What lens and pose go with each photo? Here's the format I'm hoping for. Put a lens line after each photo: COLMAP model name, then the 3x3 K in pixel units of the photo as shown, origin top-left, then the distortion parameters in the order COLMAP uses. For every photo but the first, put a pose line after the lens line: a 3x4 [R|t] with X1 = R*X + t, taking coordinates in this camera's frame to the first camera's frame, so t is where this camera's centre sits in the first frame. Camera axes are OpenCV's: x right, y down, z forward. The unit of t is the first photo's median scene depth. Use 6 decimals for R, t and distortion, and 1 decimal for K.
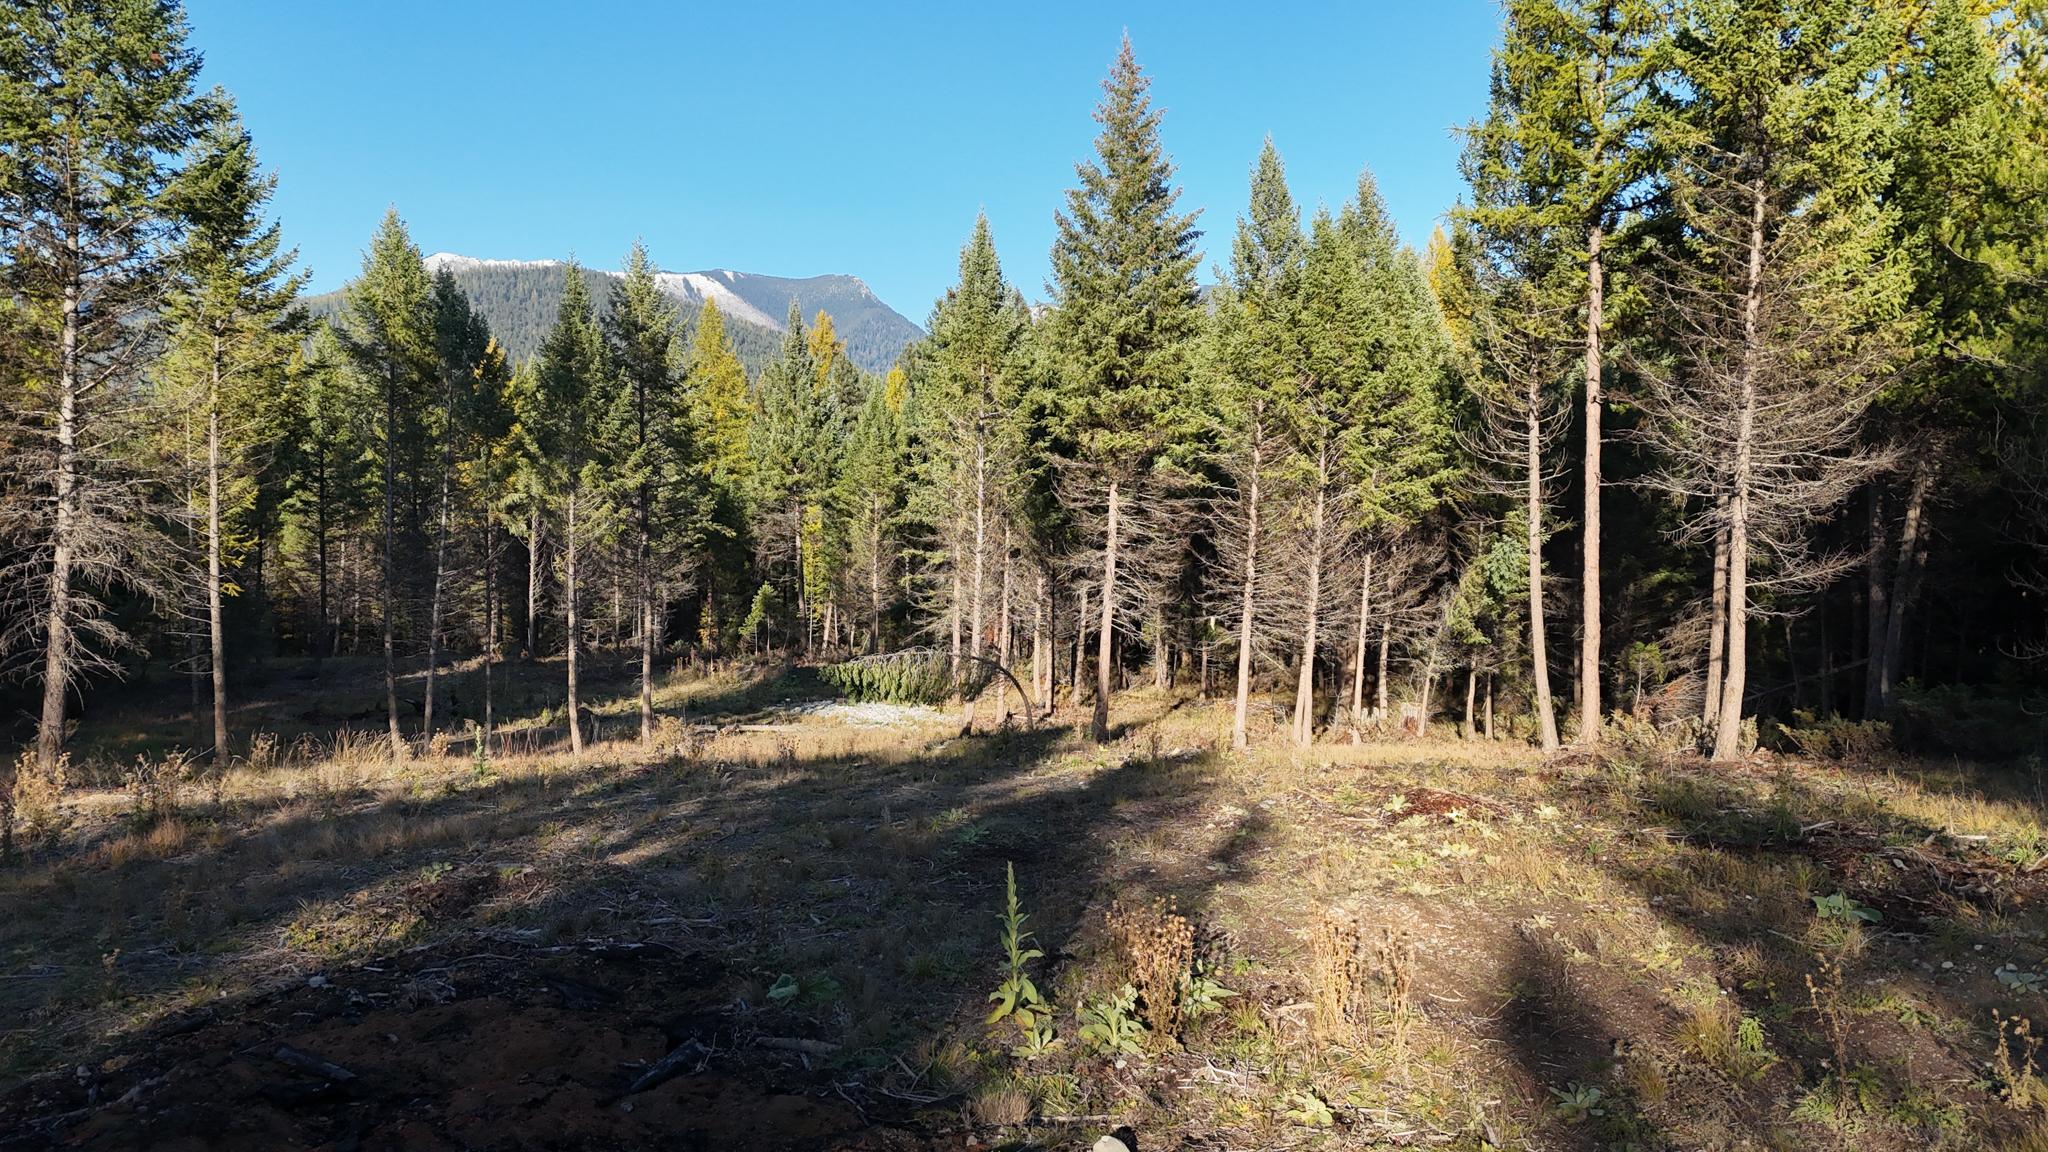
lens RADIAL K [[1439.1, 0, 1026.3], [0, 1439.1, 571.7], [0, 0, 1]] dist [0.049136, -0.012655]
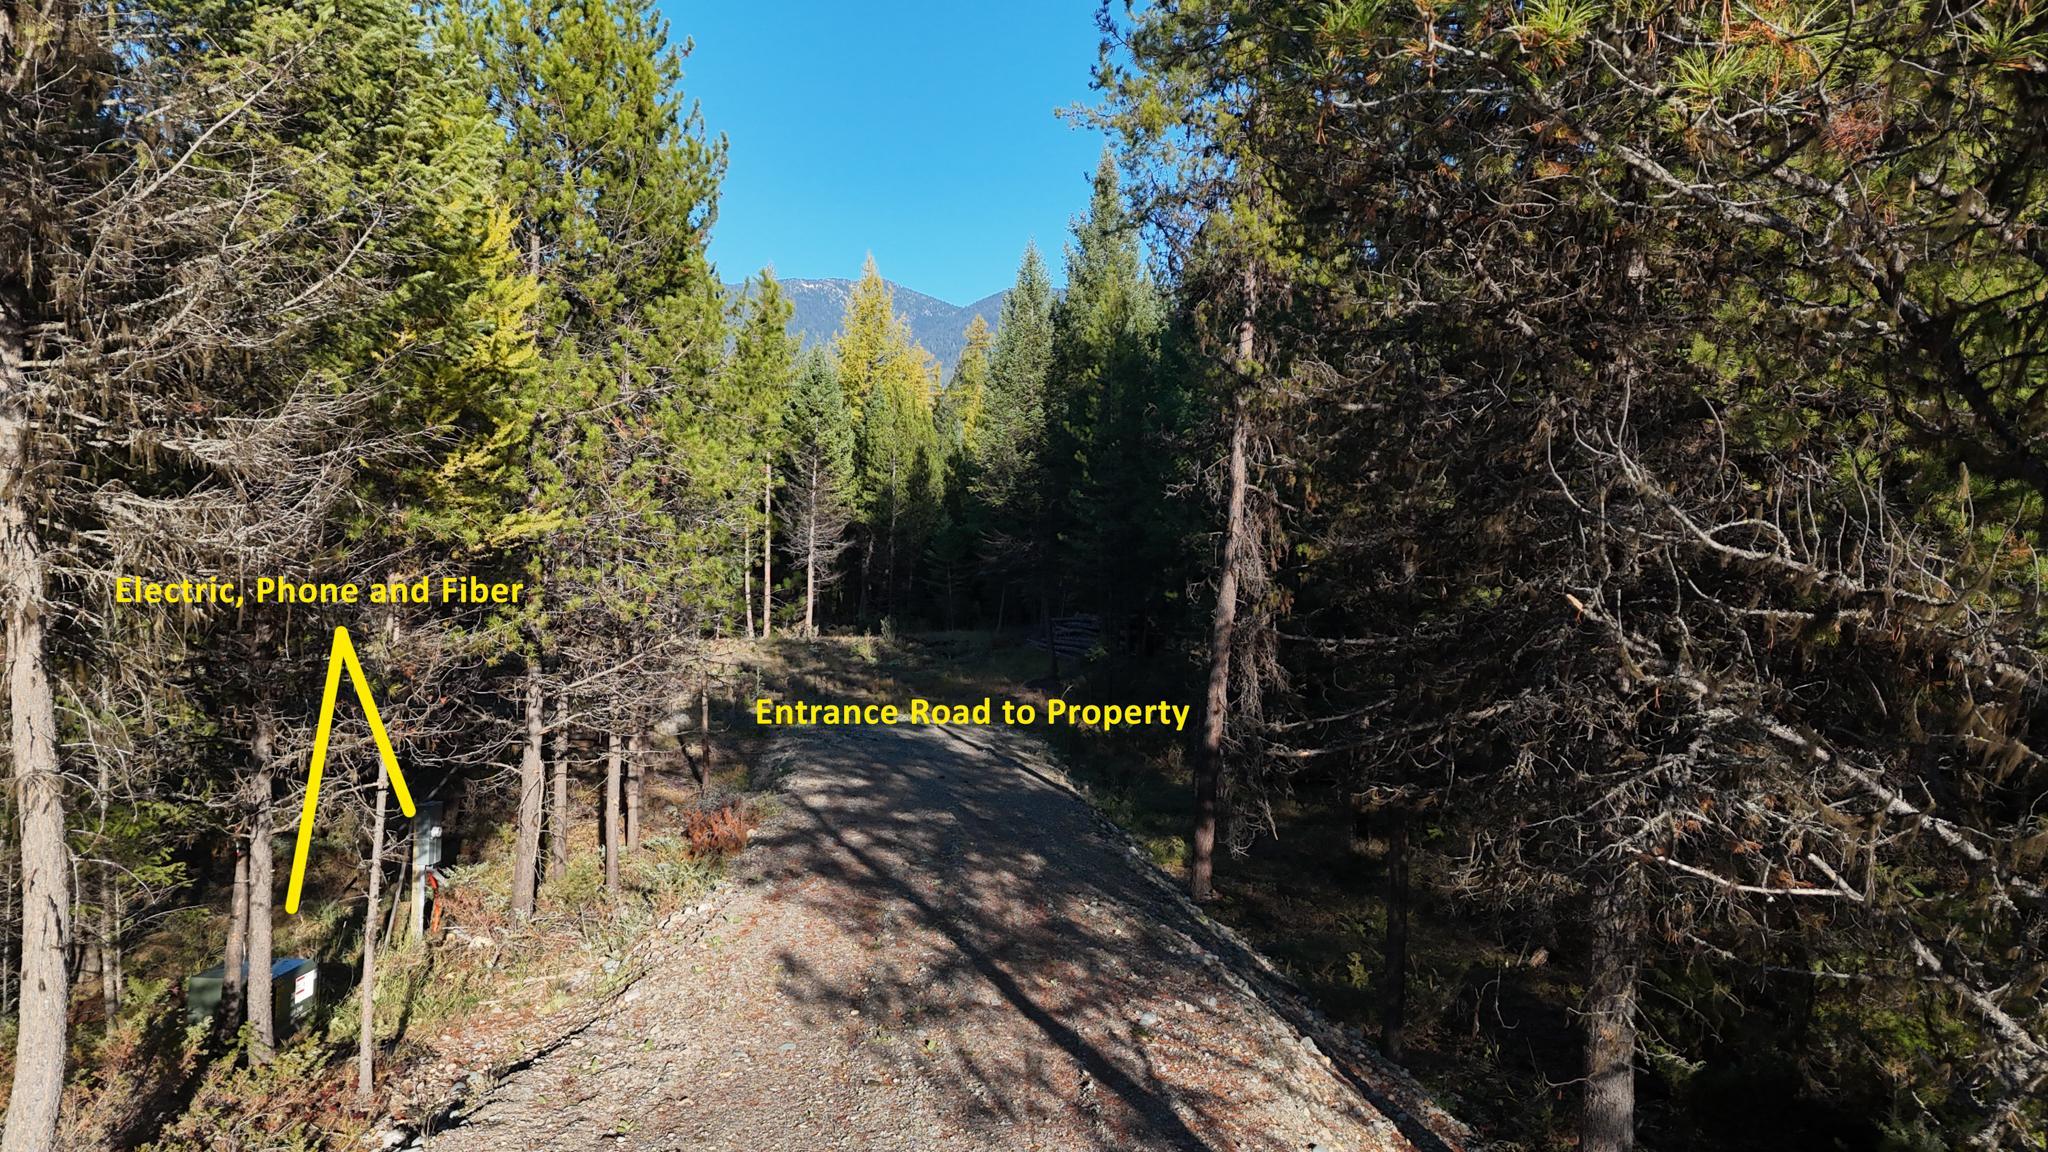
lens RADIAL K [[1439.1, 0, 1025.1], [0, 1439.1, 577.4], [0, 0, 1]] dist [0.049136, -0.012655]
pose [[0.858698, 0.004877, 0.512459, -0.546797], [-0.000936, 0.999968, -0.007947, 0.017832], [-0.512481, 0.006344, 0.858675, -1.473251]]
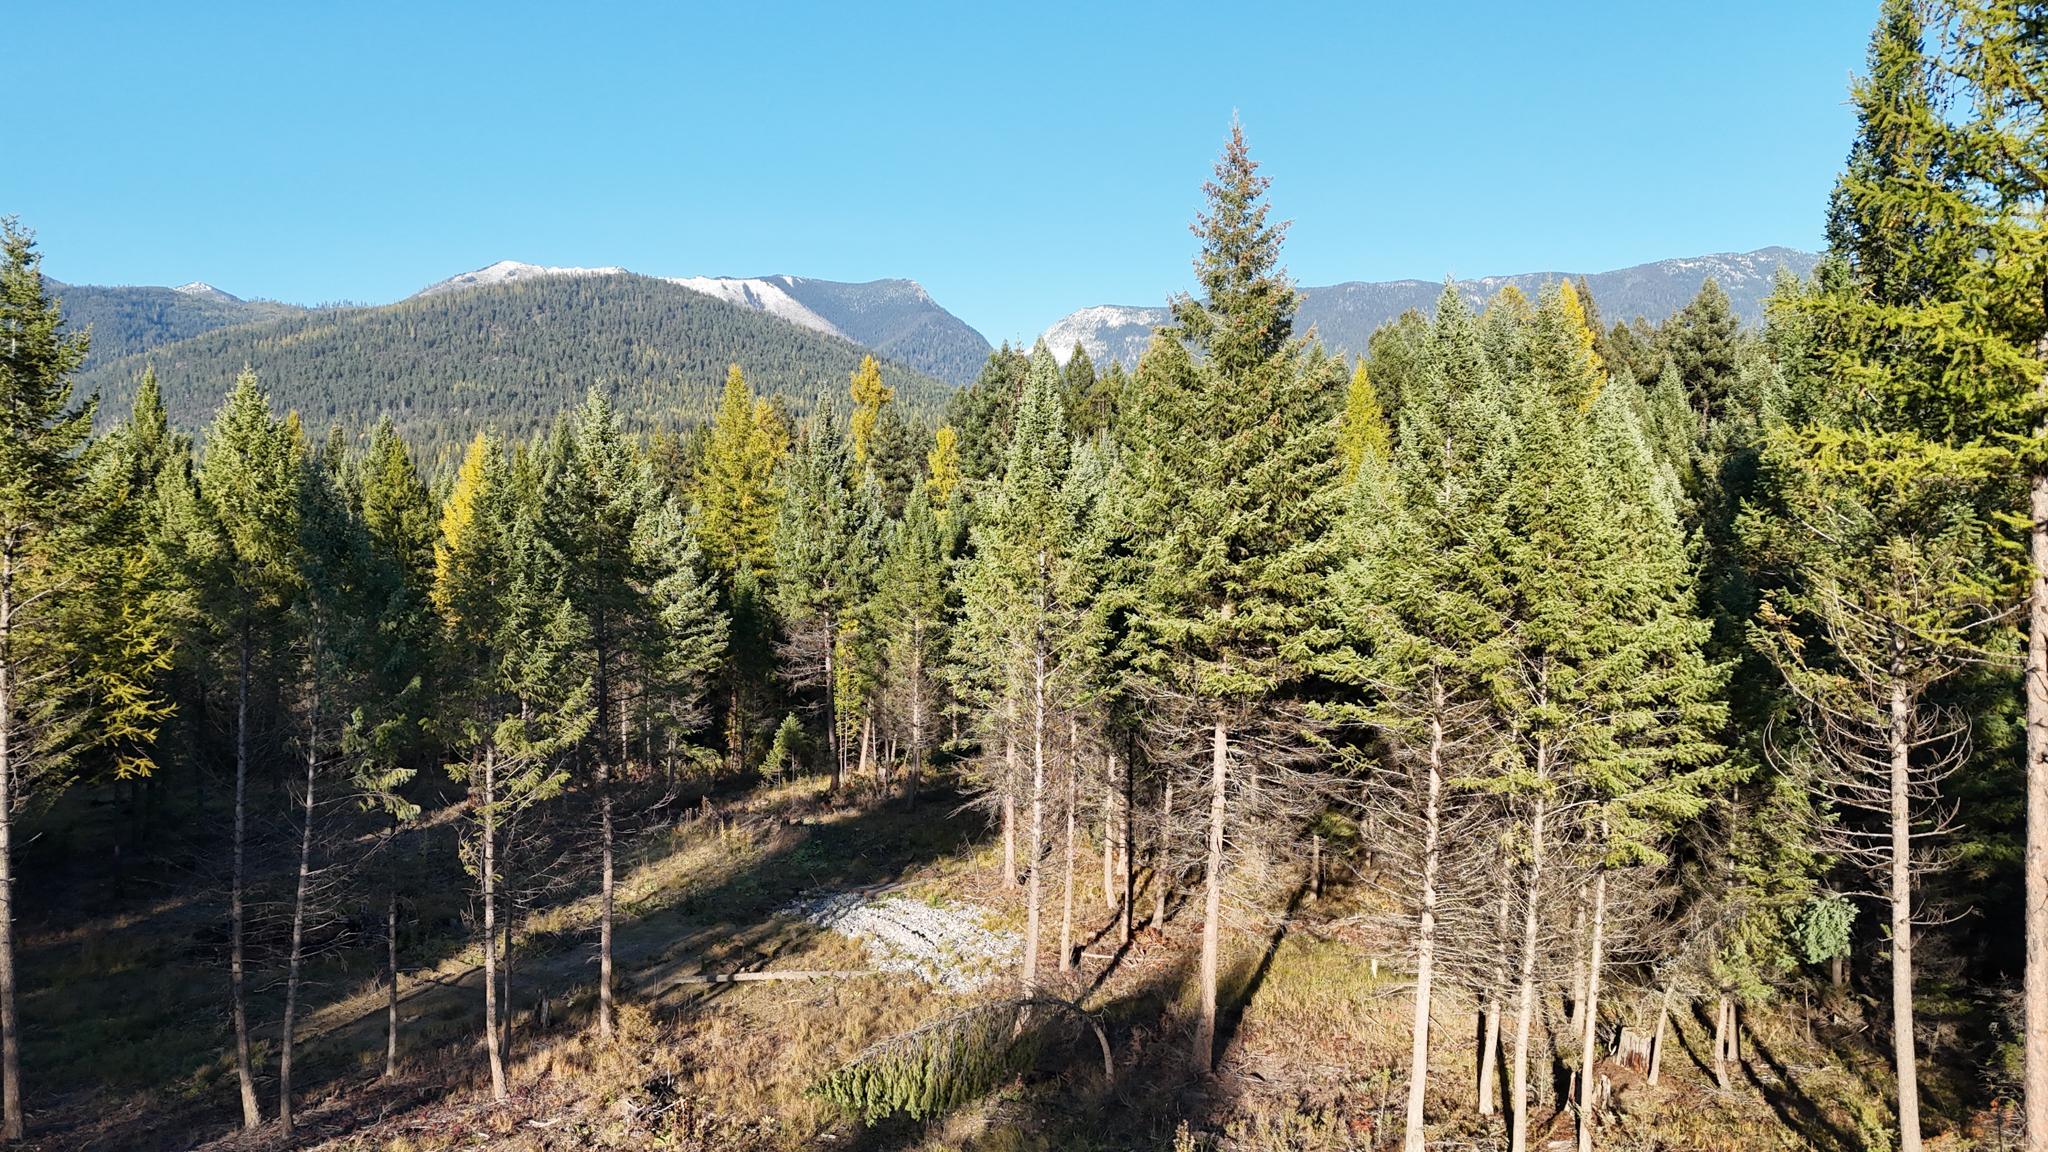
lens RADIAL K [[1439.1, 0, 1026.4], [0, 1439.1, 568.7], [0, 0, 1]] dist [0.049136, -0.012655]
pose [[0.999217, -0.000566, -0.039554, -0.008643], [0.000437, 0.999995, -0.003279, -0.130013], [0.039556, 0.003259, 0.999212, 0.241075]]
